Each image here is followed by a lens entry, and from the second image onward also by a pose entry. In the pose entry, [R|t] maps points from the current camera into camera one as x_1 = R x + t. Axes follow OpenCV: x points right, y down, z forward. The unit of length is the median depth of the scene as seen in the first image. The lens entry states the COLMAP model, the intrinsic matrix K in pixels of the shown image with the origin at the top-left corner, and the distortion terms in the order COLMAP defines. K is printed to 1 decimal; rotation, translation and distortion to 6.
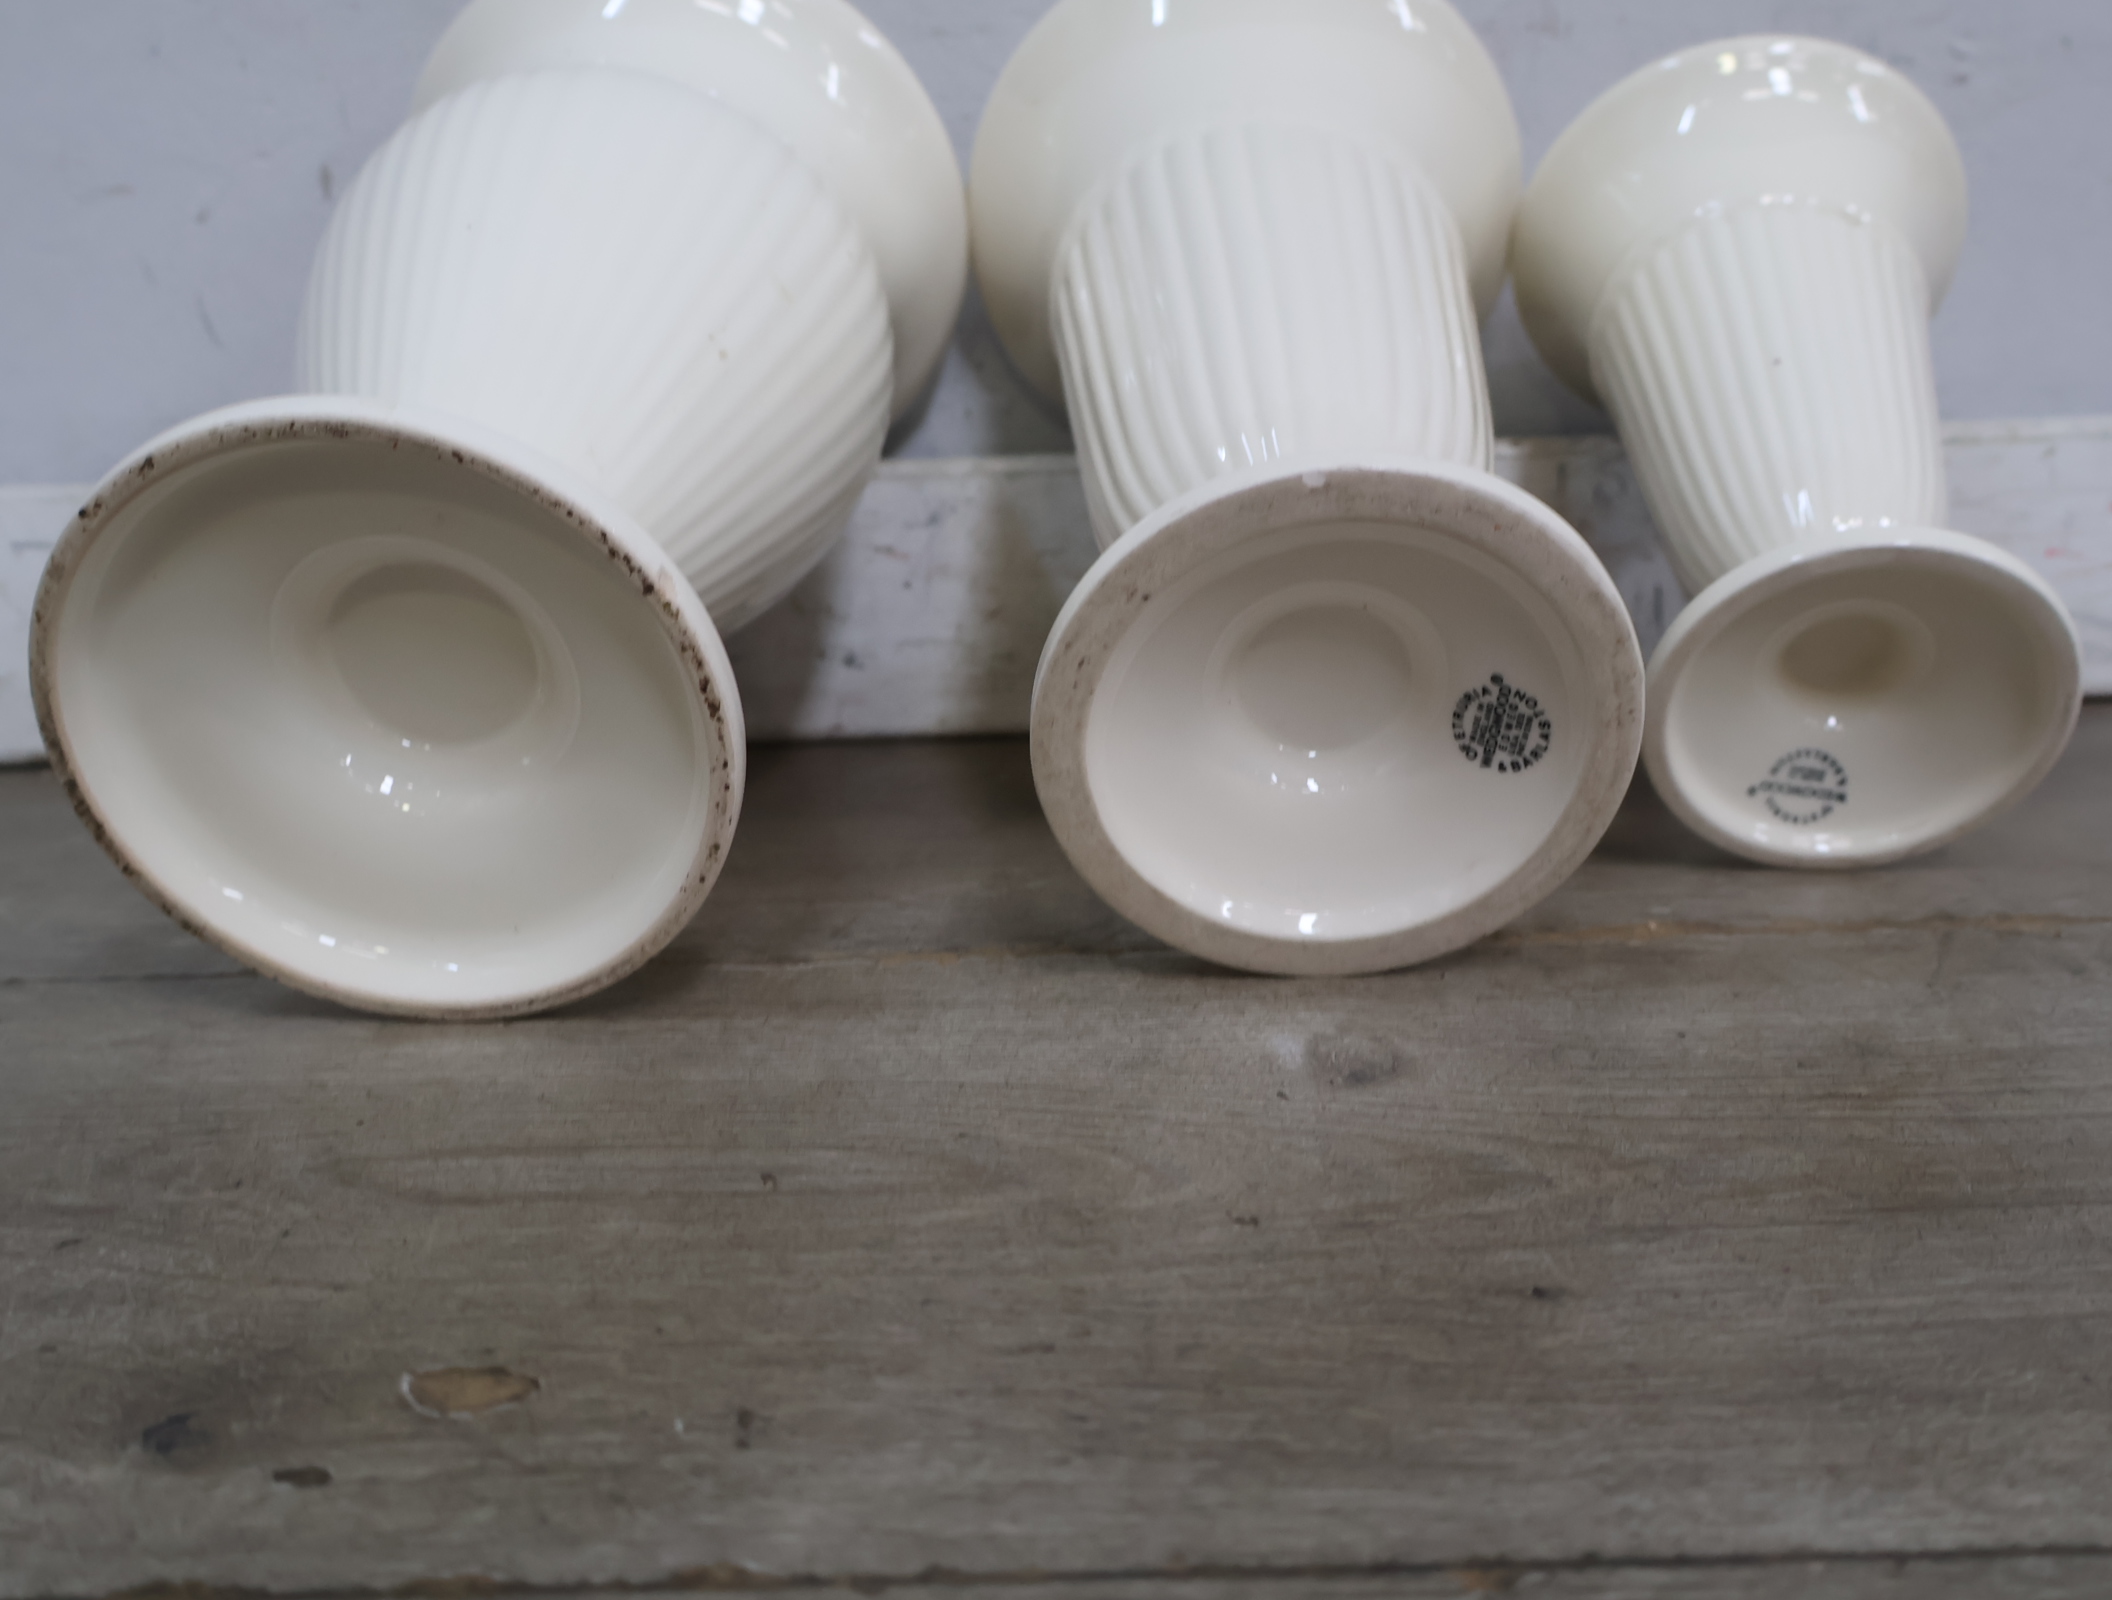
lens RADIAL K [[2297.4, 0, 1058.9], [0, 2297.4, 805.7], [0, 0, 1]] dist [0.003169, 0.000000]
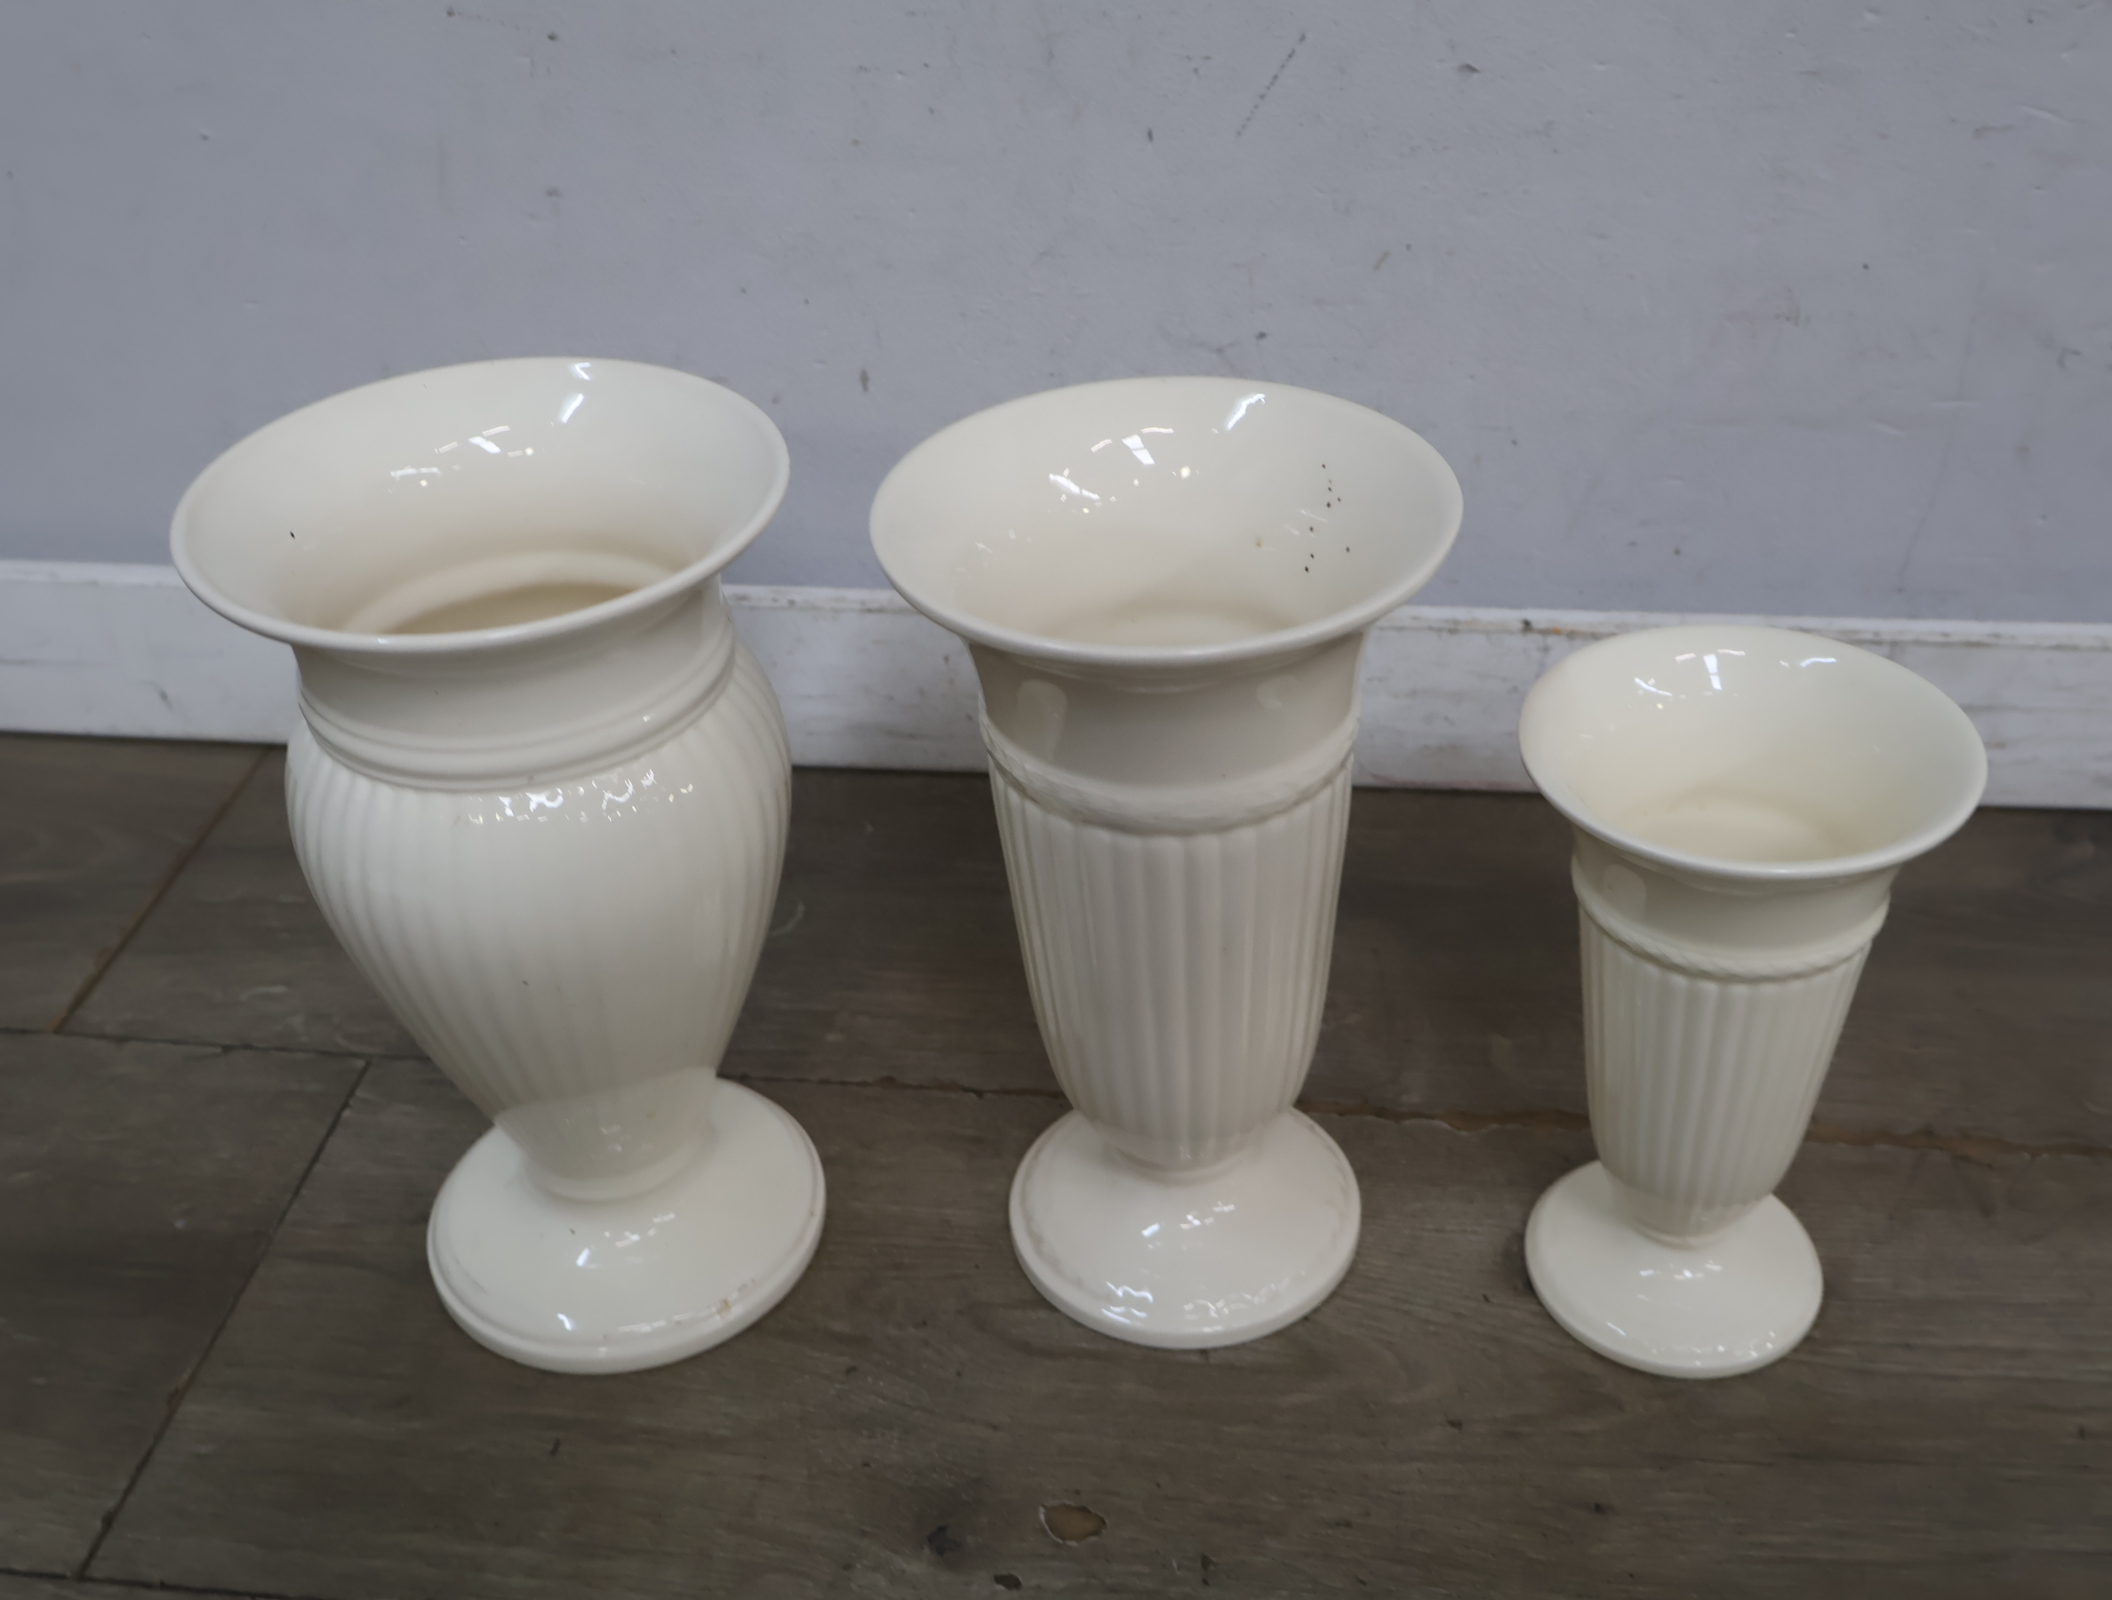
lens RADIAL K [[2297.4, 0, 1061.4], [0, 2297.4, 794.1], [0, 0, 1]] dist [0.003169, 0.000000]
pose [[0.991982, 0.063196, -0.109448, -0.067108], [-0.021070, 0.936580, 0.349820, -0.963721], [0.124614, -0.344709, 0.930402, -0.639566]]
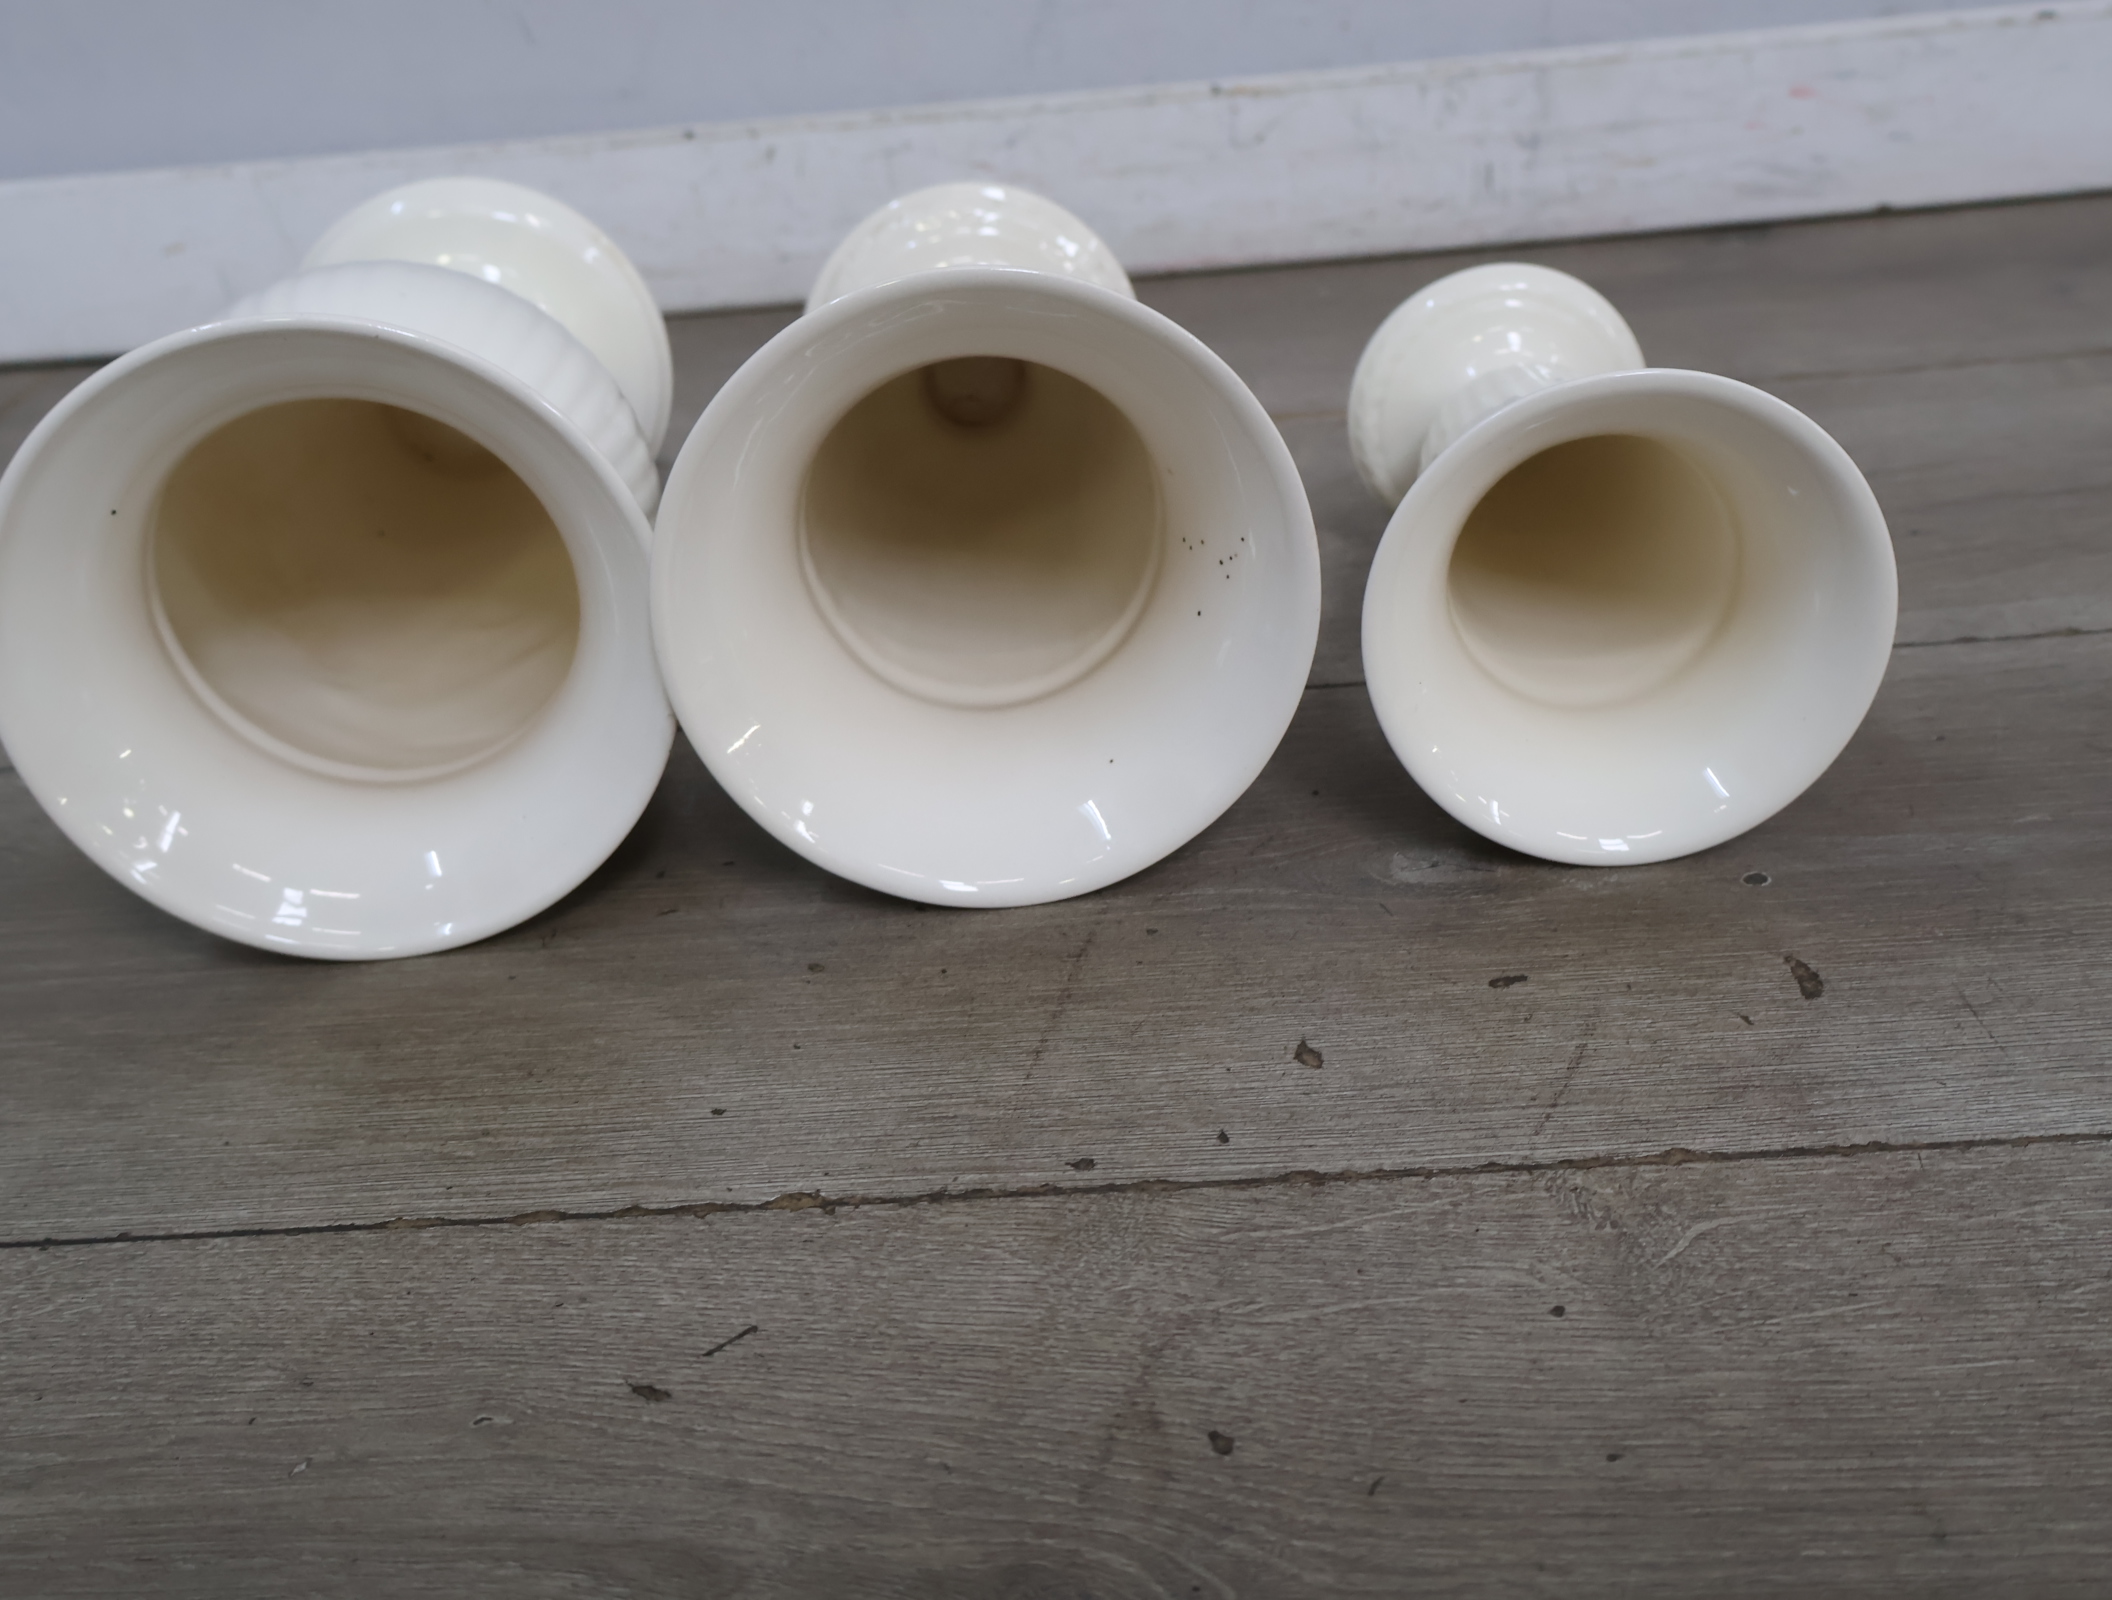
lens RADIAL K [[2297.4, 0, 1060.5], [0, 2297.4, 799.2], [0, 0, 1]] dist [0.003169, 0.000000]
pose [[0.997814, -0.037955, -0.054090, 0.080750], [0.050210, 0.967655, 0.247231, -0.142059], [0.042957, -0.249407, 0.967446, -1.070173]]
